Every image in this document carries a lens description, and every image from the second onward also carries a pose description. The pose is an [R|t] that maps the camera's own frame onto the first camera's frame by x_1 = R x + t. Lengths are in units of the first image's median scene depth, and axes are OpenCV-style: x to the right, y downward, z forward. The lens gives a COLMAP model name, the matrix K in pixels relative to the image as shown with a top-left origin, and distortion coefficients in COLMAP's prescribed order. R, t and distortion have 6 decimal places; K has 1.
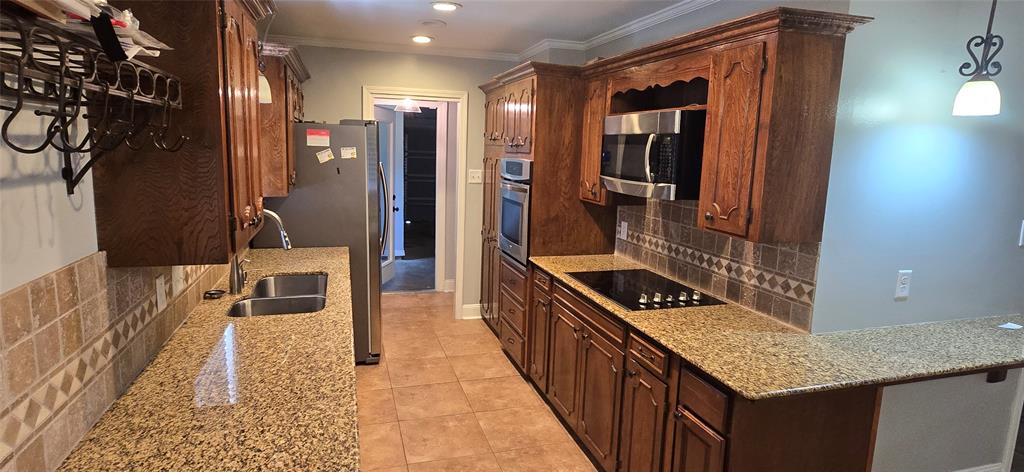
lens RADIAL K [[547.6, 0, 512.0], [0, 547.6, 236.0], [0, 0, 1]] dist [-0.003483, -0.000731]
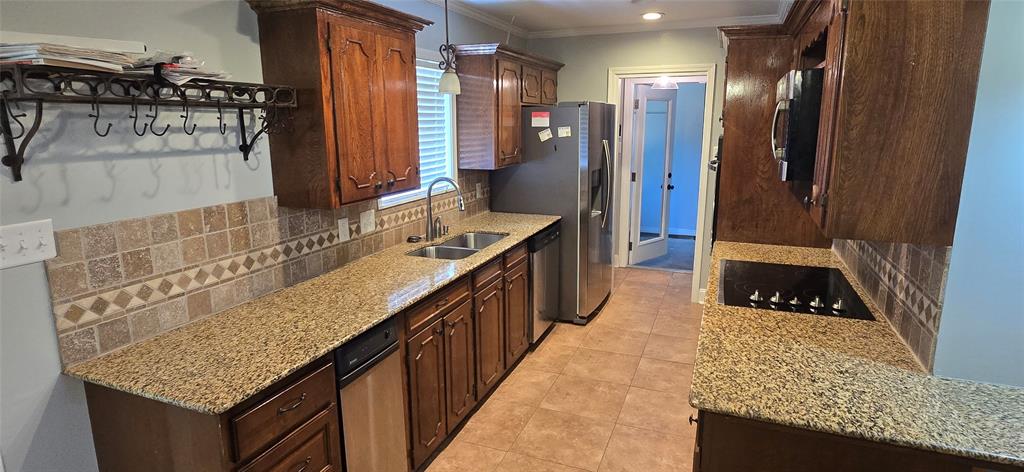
lens RADIAL K [[547.6, 0, 512.0], [0, 547.6, 236.0], [0, 0, 1]] dist [-0.003483, -0.000731]
pose [[0.771646, 0.096482, -0.628693, 0.499649], [-0.073143, 0.995331, 0.062974, -0.004476], [0.631833, -0.002609, 0.775100, 0.097707]]
